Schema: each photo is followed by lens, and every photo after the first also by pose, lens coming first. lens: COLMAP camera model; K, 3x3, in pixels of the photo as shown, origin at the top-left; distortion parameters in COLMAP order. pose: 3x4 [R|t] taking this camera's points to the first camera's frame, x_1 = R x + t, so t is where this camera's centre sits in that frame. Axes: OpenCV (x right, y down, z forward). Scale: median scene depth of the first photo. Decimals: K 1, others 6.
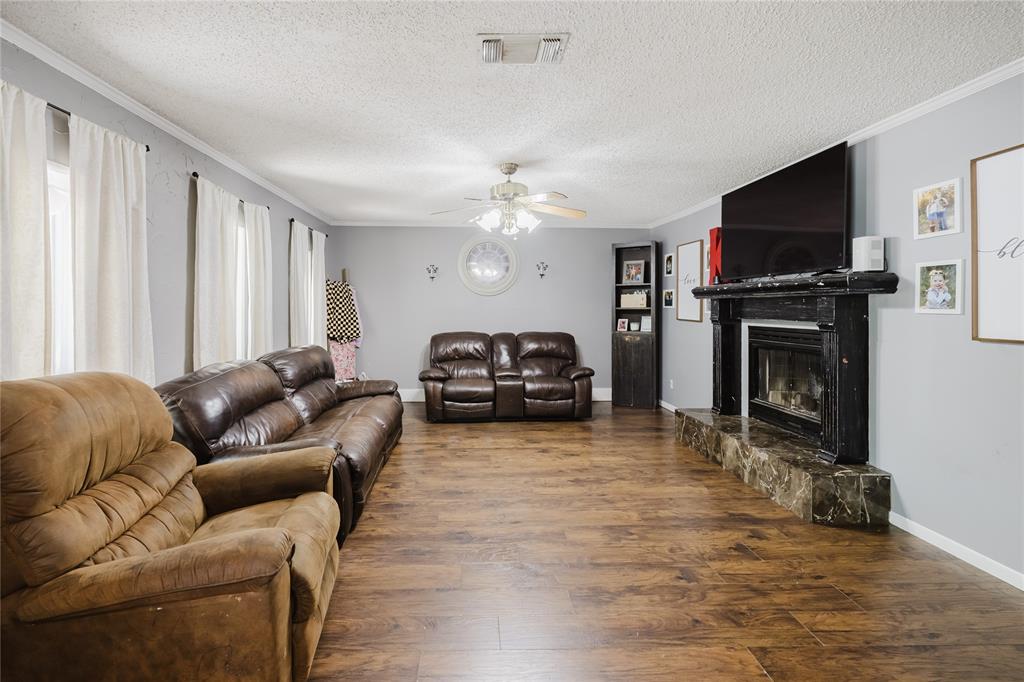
lens RADIAL K [[446.7, 0, 481.9], [0, 446.7, 316.8], [0, 0, 1]] dist [0.000247, 0.001312]
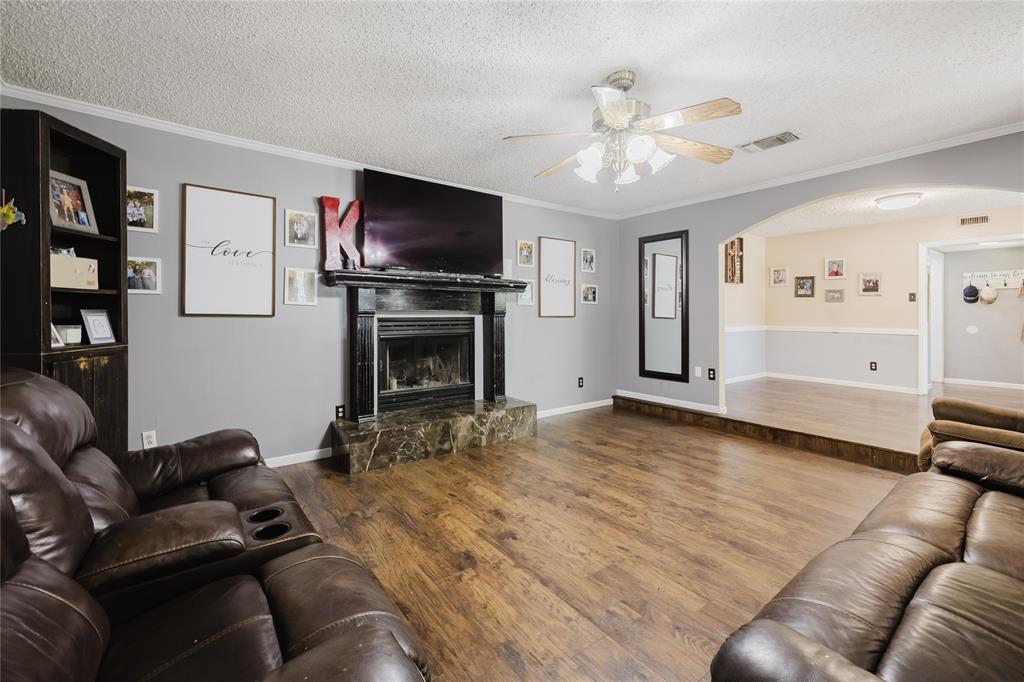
lens RADIAL K [[446.7, 0, 500.8], [0, 446.7, 312.7], [0, 0, 1]] dist [0.000247, 0.001312]
pose [[-0.583995, -0.001907, 0.811755, -0.279626], [0.011238, 0.999882, 0.010434, 0.002472], [-0.811680, 0.015216, -0.583905, 1.144997]]
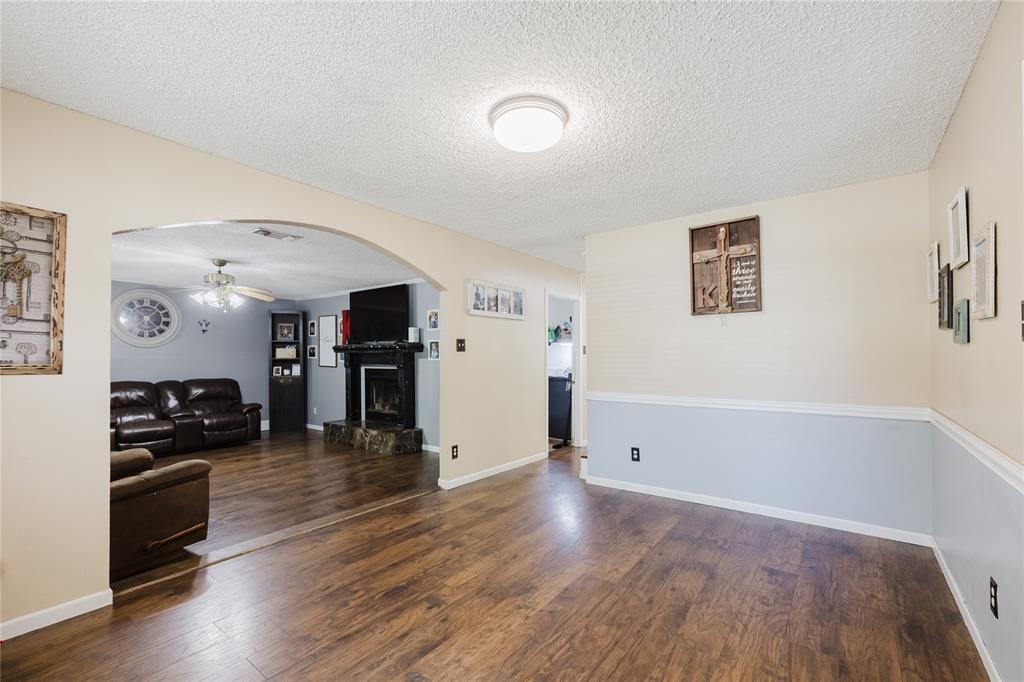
lens RADIAL K [[446.7, 0, 501.6], [0, 446.7, 354.3], [0, 0, 1]] dist [0.000247, 0.001312]
pose [[0.645213, 0.003436, 0.763995, -0.343650], [0.017164, 0.999672, -0.018992, 0.006216], [-0.763810, 0.025367, 0.644942, -0.471600]]
